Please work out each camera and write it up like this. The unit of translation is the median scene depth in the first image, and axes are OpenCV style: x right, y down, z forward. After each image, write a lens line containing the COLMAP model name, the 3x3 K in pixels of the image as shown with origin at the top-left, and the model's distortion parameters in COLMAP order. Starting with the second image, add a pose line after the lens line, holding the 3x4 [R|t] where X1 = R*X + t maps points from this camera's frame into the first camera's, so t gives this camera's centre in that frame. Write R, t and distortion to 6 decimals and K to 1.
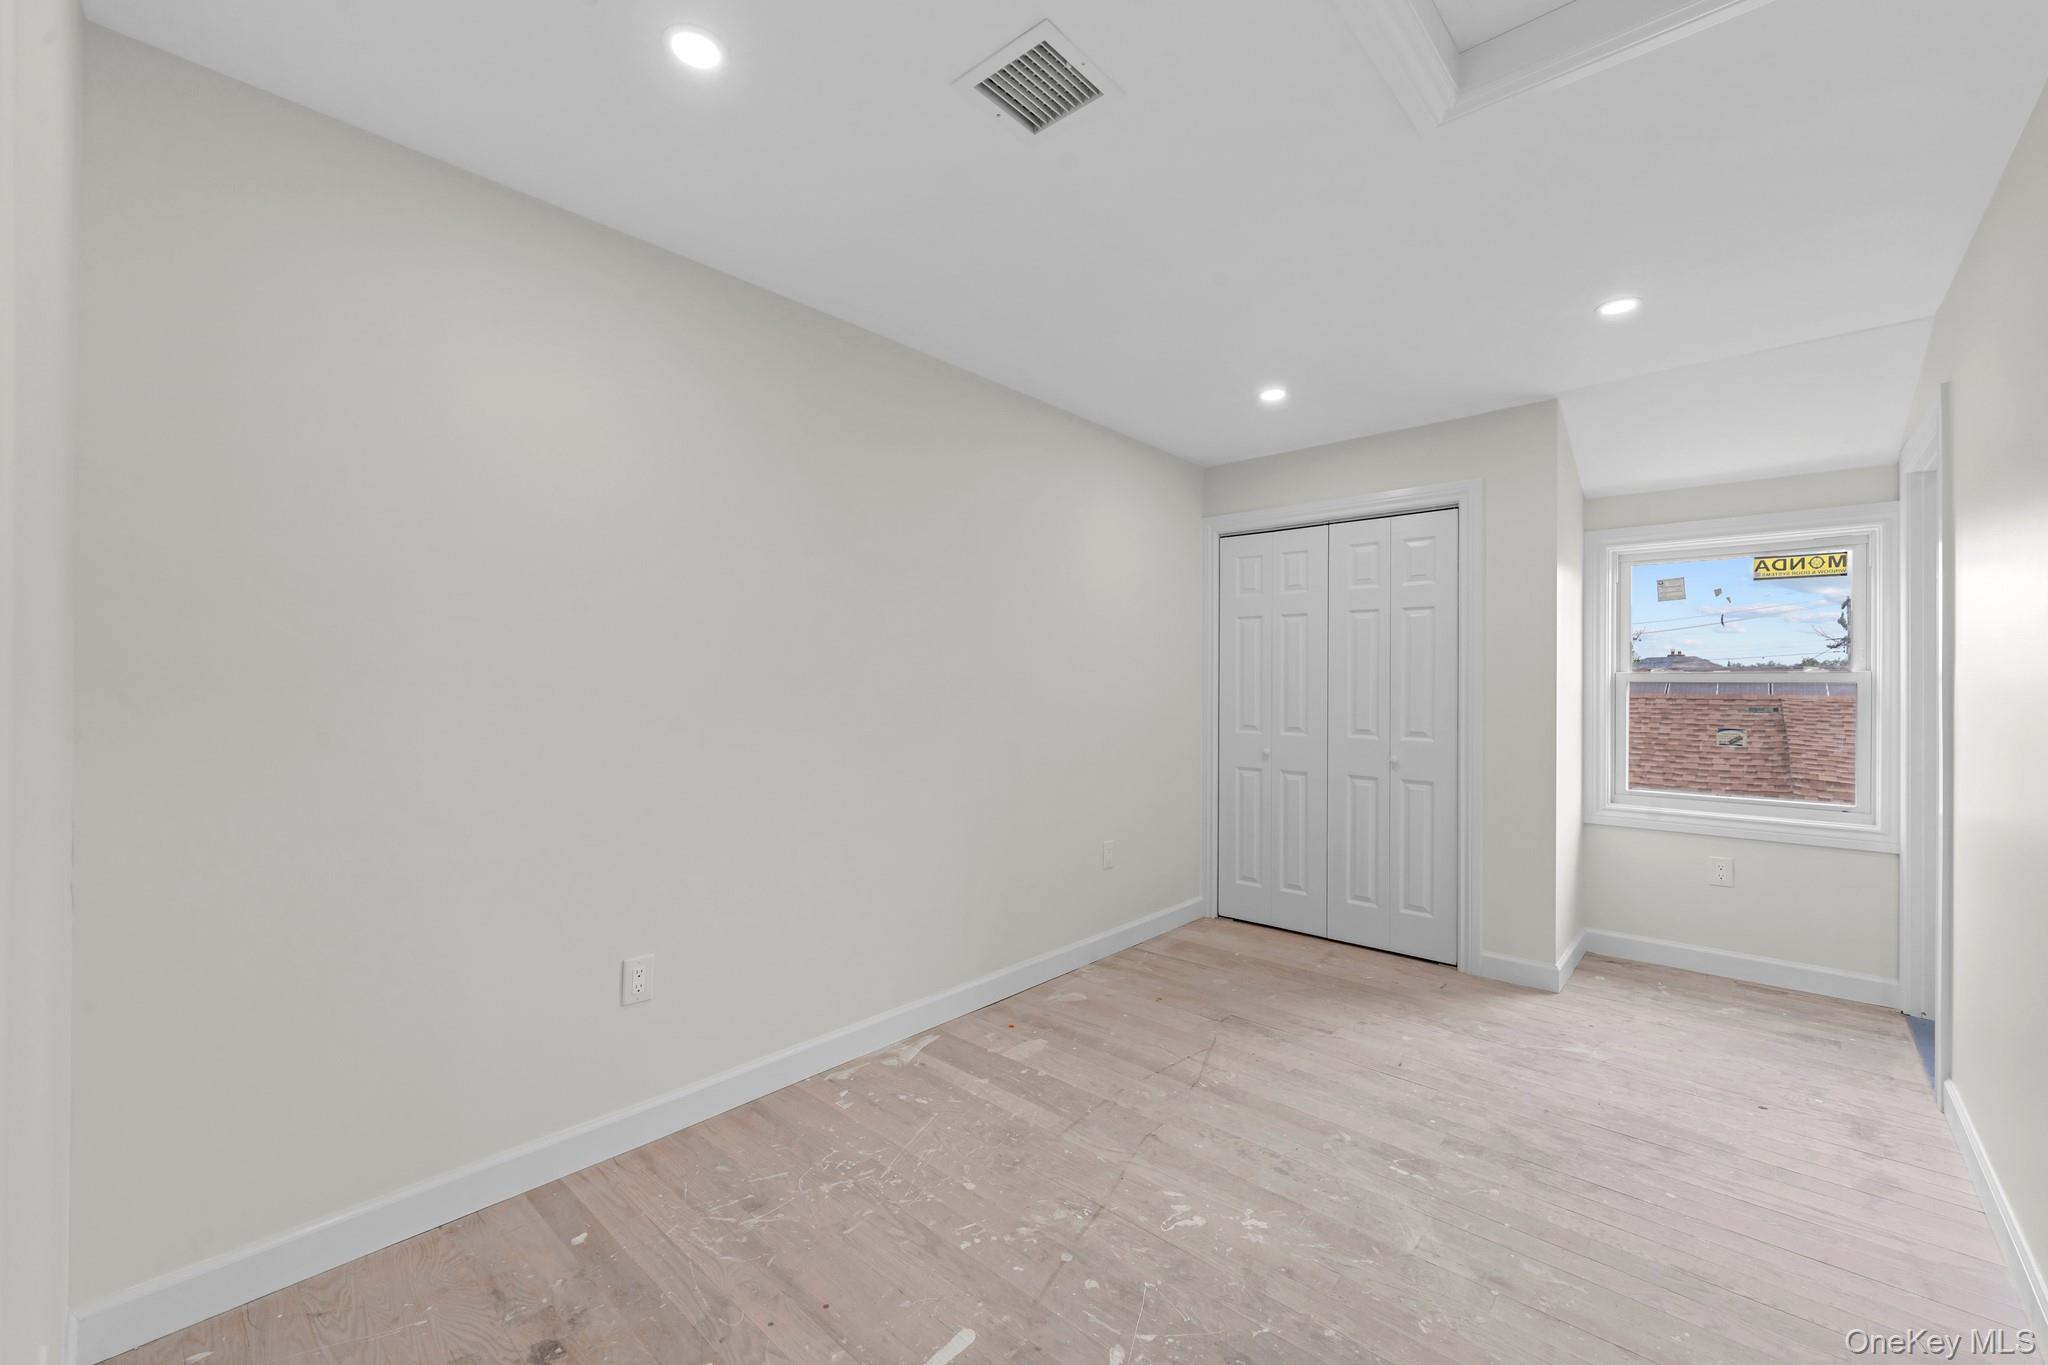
lens RADIAL K [[823.9, 0, 1033.2], [0, 823.9, 683.8], [0, 0, 1]] dist [0.003942, -0.001271]
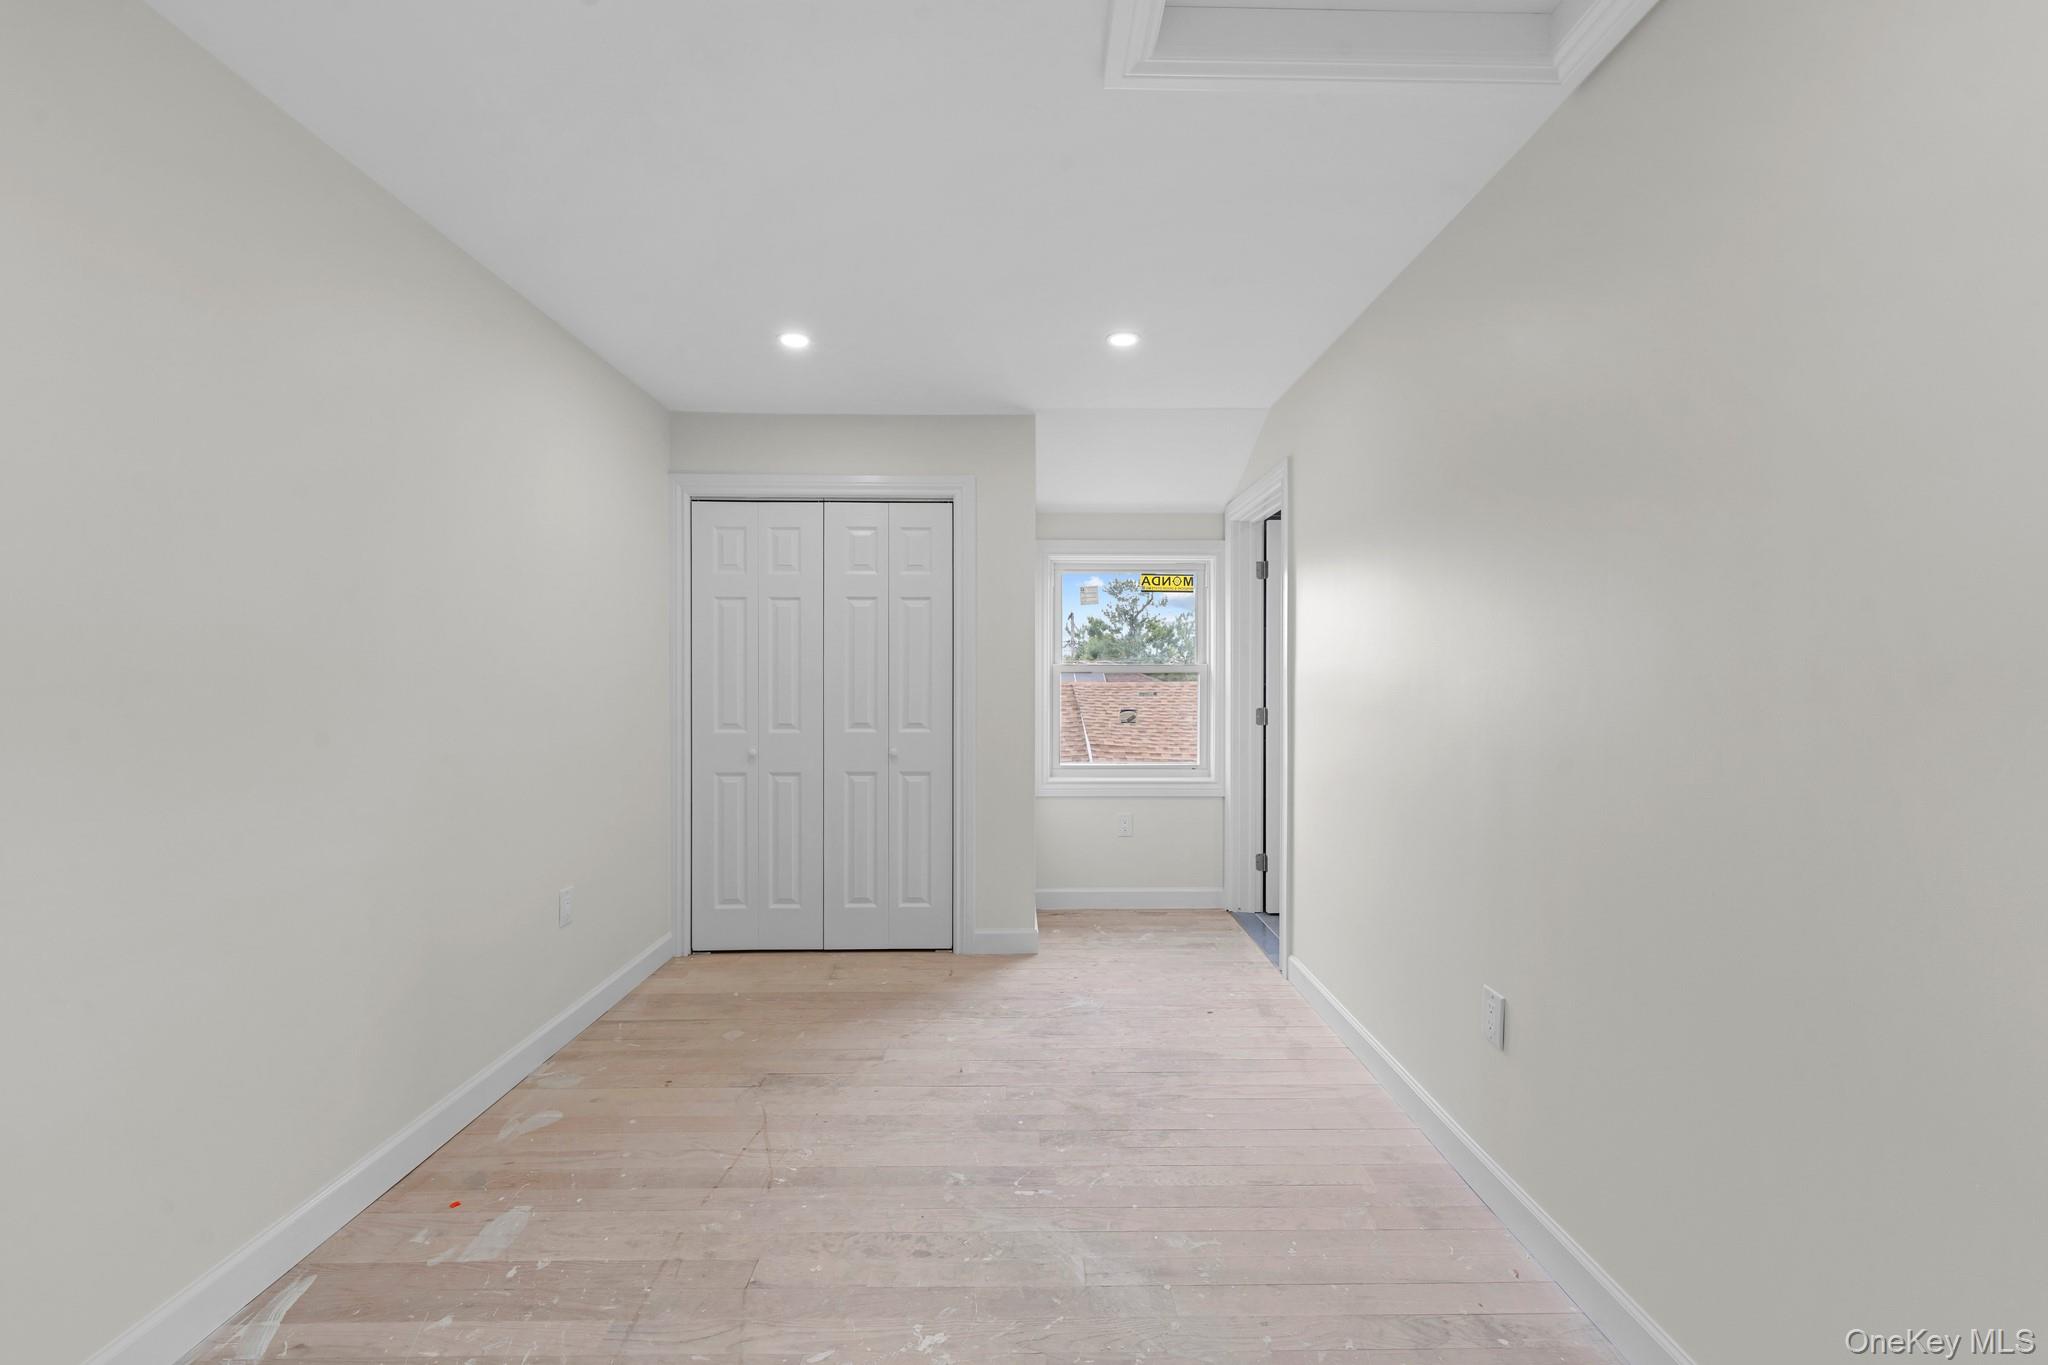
lens RADIAL K [[823.9, 0, 1025.1], [0, 823.9, 680.6], [0, 0, 1]] dist [0.003942, -0.001271]
pose [[0.737092, -0.008395, 0.675741, -0.122232], [0.004146, 0.999960, 0.007901, -0.000131], [-0.675780, -0.003022, 0.737097, 0.204054]]
